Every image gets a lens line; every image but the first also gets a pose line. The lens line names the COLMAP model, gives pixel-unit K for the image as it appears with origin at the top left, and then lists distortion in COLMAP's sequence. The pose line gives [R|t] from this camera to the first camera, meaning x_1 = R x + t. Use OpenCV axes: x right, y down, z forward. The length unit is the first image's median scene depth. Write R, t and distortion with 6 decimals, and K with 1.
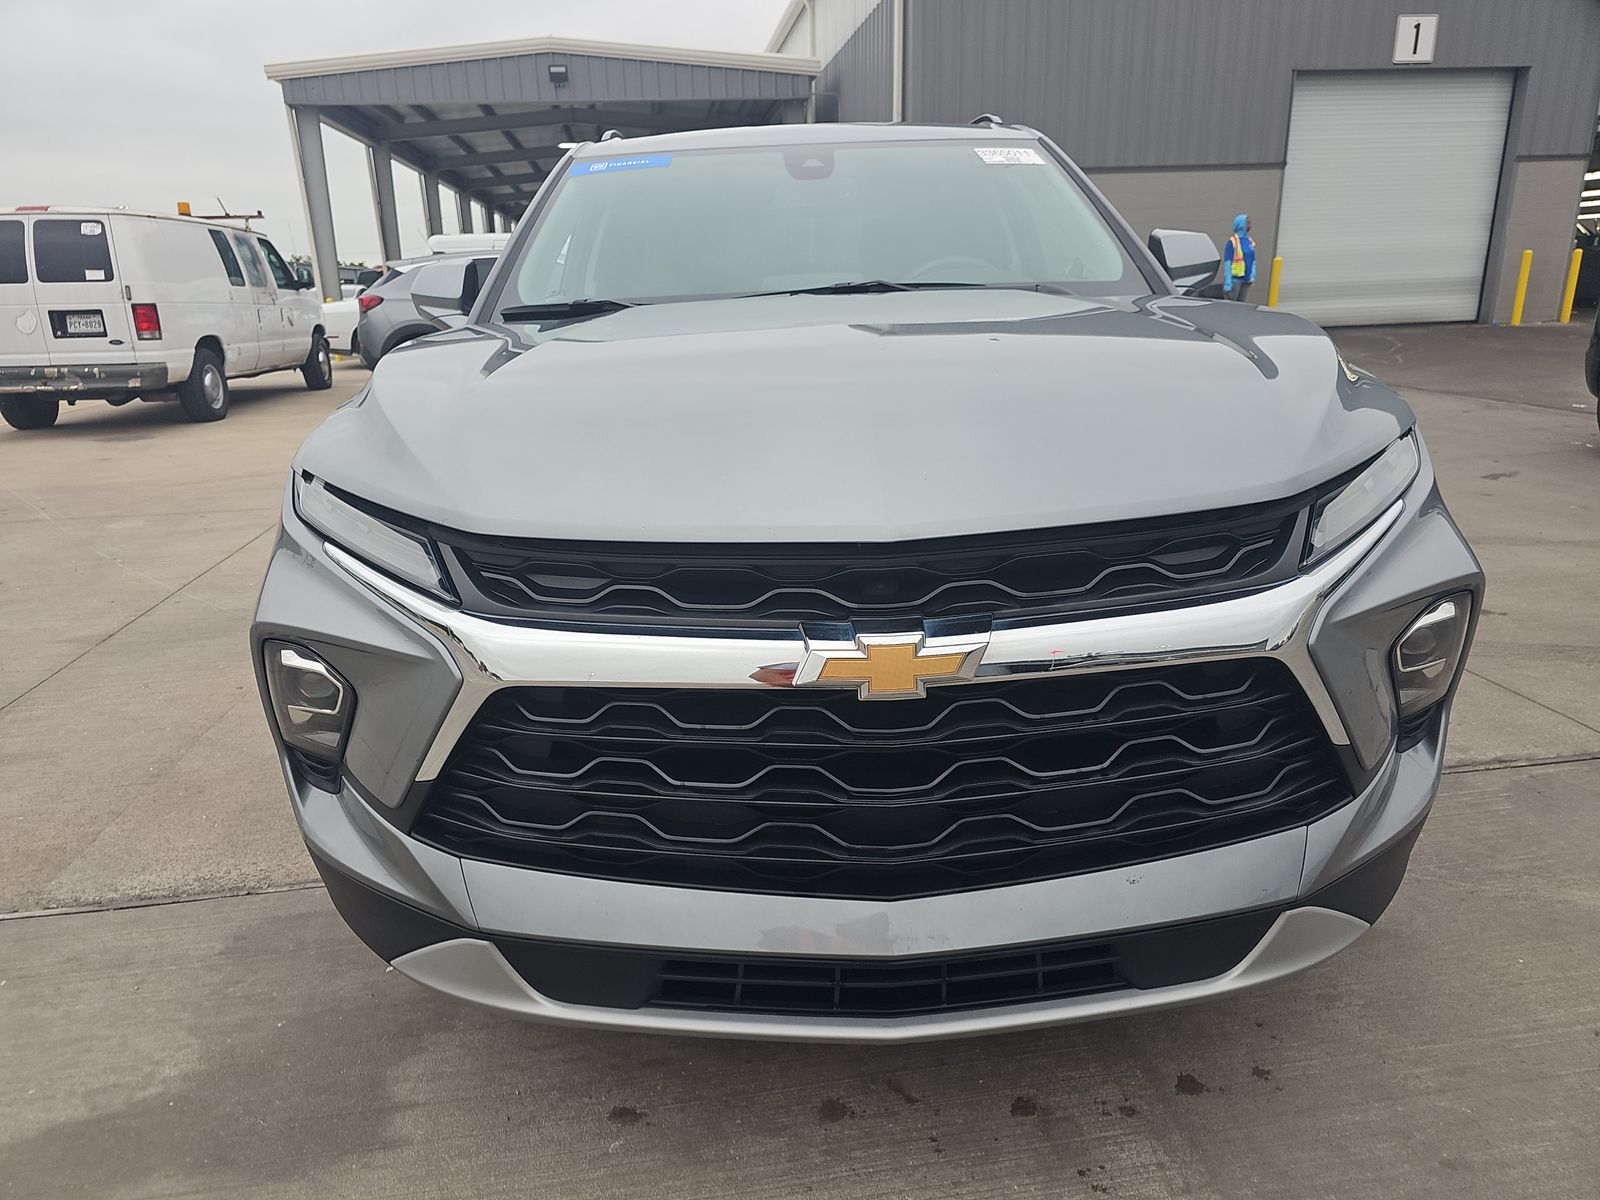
lens RADIAL K [[1097.7, 0, 796.4], [0, 1097.7, 604.2], [0, 0, 1]] dist [0.058815, 0.004979]
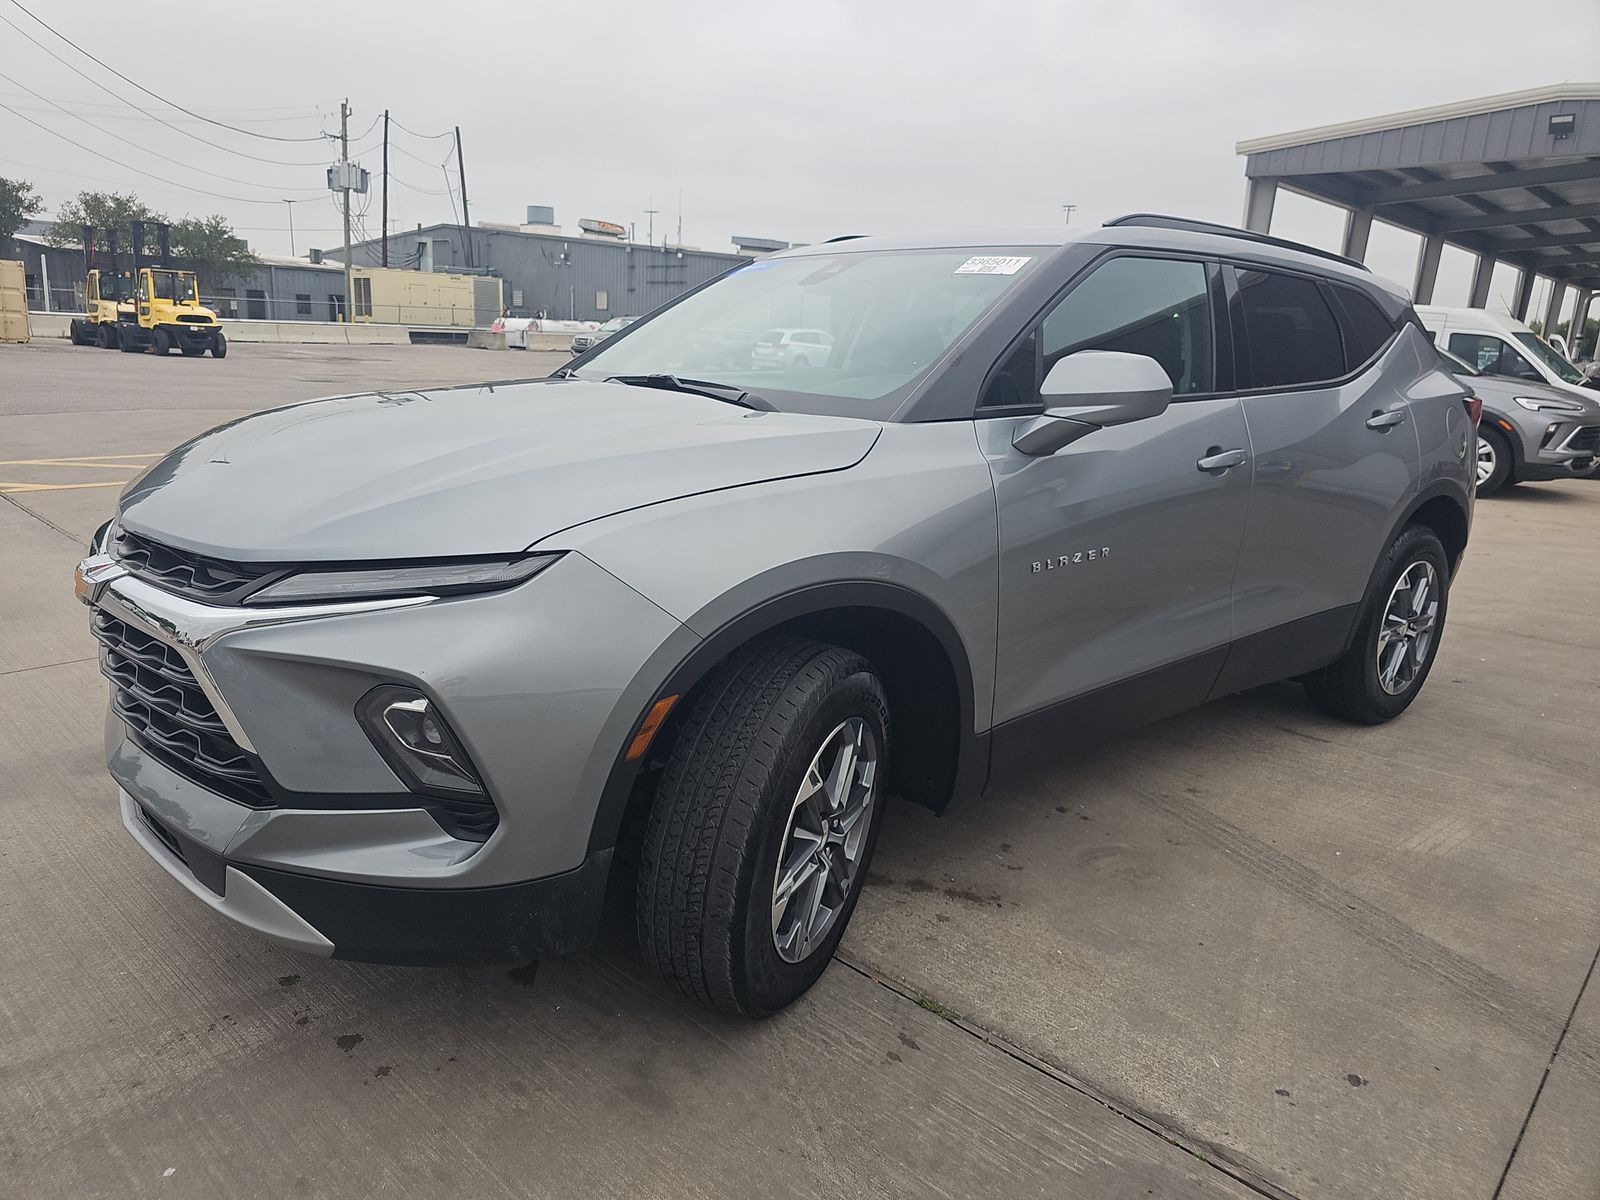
lens RADIAL K [[1097.7, 0, 805.3], [0, 1097.7, 594.5], [0, 0, 1]] dist [0.058815, 0.004979]
pose [[0.618898, 0.264084, -0.739747, 0.169811], [-0.302645, 0.949245, 0.085670, -0.032324], [0.724825, 0.170860, 0.667410, 0.057860]]
